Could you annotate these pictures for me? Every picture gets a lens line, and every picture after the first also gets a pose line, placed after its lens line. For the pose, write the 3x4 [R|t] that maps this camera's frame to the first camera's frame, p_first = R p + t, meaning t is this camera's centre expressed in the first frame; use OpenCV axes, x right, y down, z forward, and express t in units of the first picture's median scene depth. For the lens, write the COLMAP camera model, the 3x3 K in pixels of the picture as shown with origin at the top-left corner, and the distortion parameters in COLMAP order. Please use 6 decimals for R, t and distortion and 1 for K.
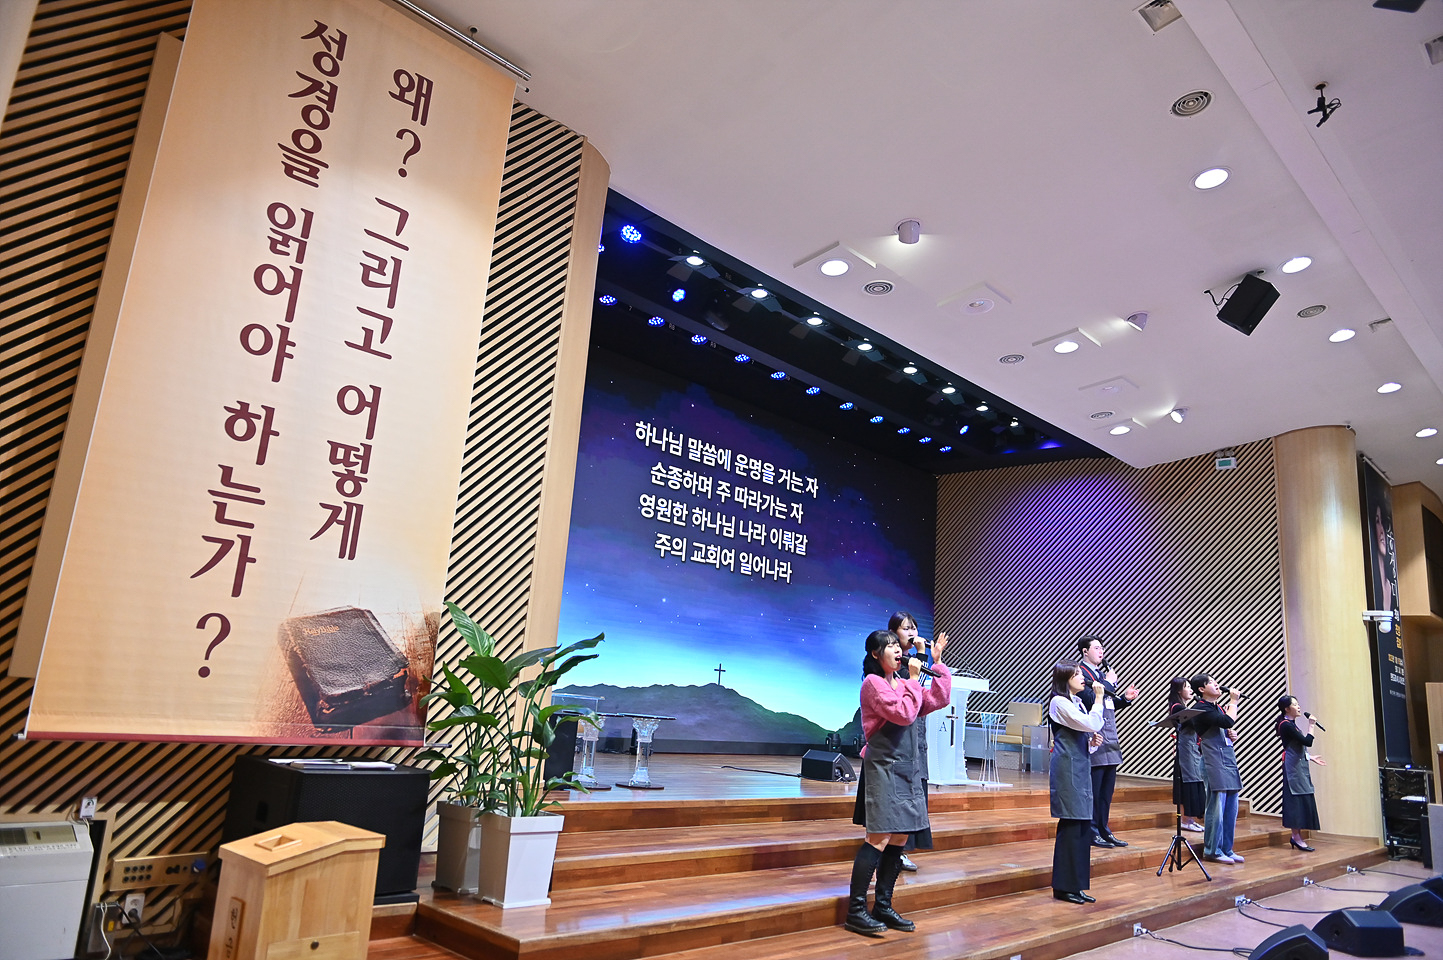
lens RADIAL K [[1000.5, 0, 723.2], [0, 1000.5, 475.7], [0, 0, 1]] dist [-0.012862, -0.003063]
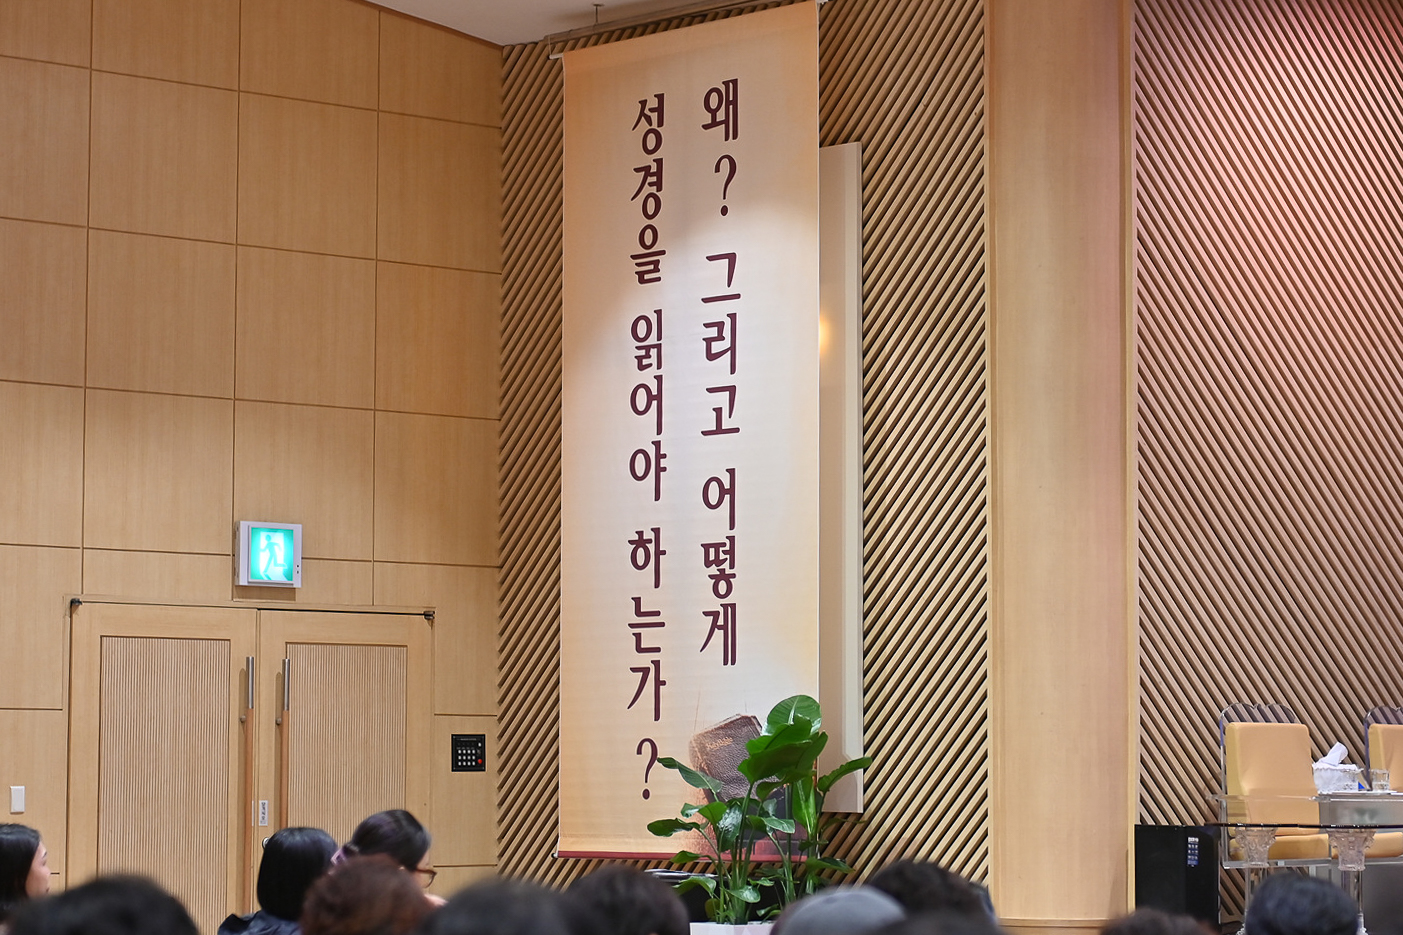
lens RADIAL K [[3771.8, 0, 704.4], [0, 3771.8, 464.3], [0, 0, 1]] dist [0.083032, 0.000000]
pose [[-0.084307, -0.148912, -0.985250, 3.083143], [0.214725, 0.962825, -0.163896, 0.470509], [0.973029, -0.225375, -0.049198, 1.187785]]
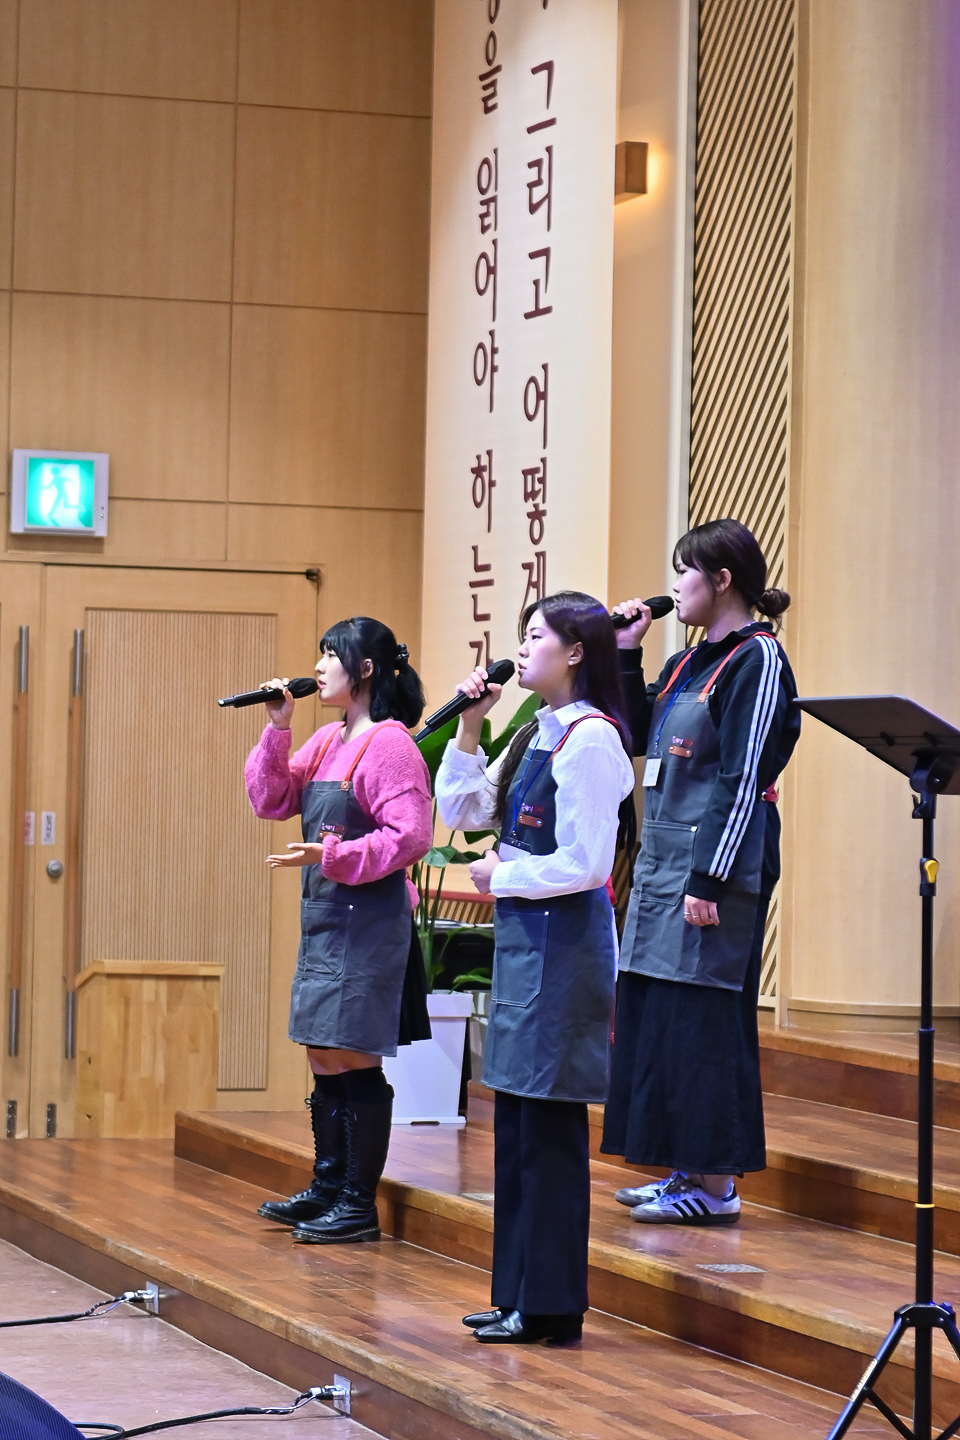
lens RADIAL K [[4188.0, 0, 476.5], [0, 4188.0, 722.2], [0, 0, 1]] dist [0.041916, 0.000000]
pose [[-0.456607, -0.091412, -0.884960, 2.101896], [0.147909, 0.973064, -0.176829, 0.624639], [0.877287, -0.211635, -0.430787, 2.147838]]
